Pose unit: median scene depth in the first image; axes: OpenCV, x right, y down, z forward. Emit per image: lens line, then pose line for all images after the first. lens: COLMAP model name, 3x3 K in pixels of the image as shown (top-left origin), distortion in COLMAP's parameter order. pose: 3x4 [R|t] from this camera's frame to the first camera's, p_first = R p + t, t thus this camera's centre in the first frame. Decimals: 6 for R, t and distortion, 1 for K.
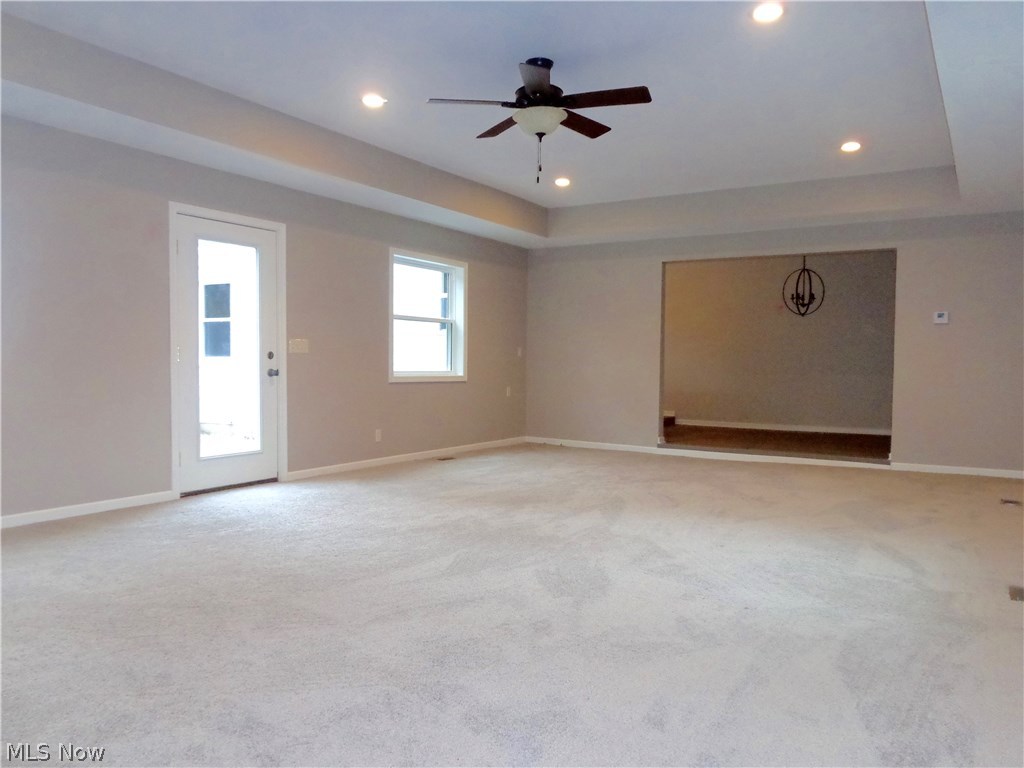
lens RADIAL K [[763.7, 0, 512.0], [0, 763.7, 384.0], [0, 0, 1]] dist [0.006770, 0.005467]
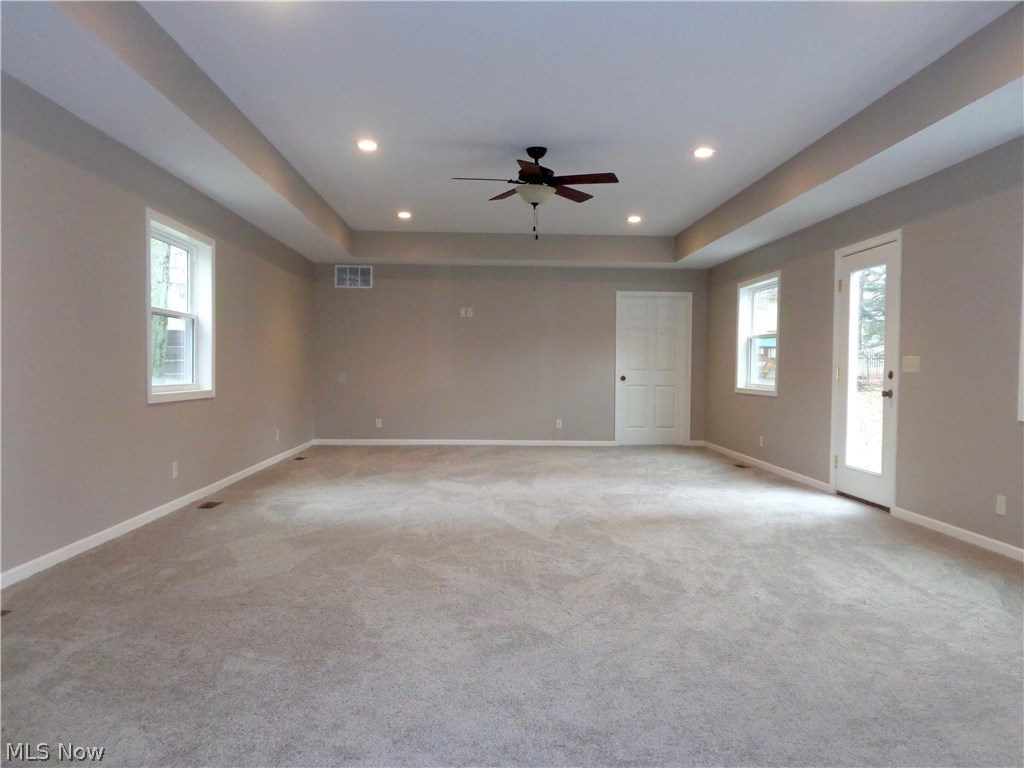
lens RADIAL K [[787.4, 0, 512.0], [0, 787.4, 384.0], [0, 0, 1]] dist [0.001168, 0.004455]
pose [[-0.815553, -0.015697, -0.578469, 0.617001], [-0.048630, 0.997955, 0.041481, -0.044238], [0.576635, 0.061961, -0.814649, 1.517475]]
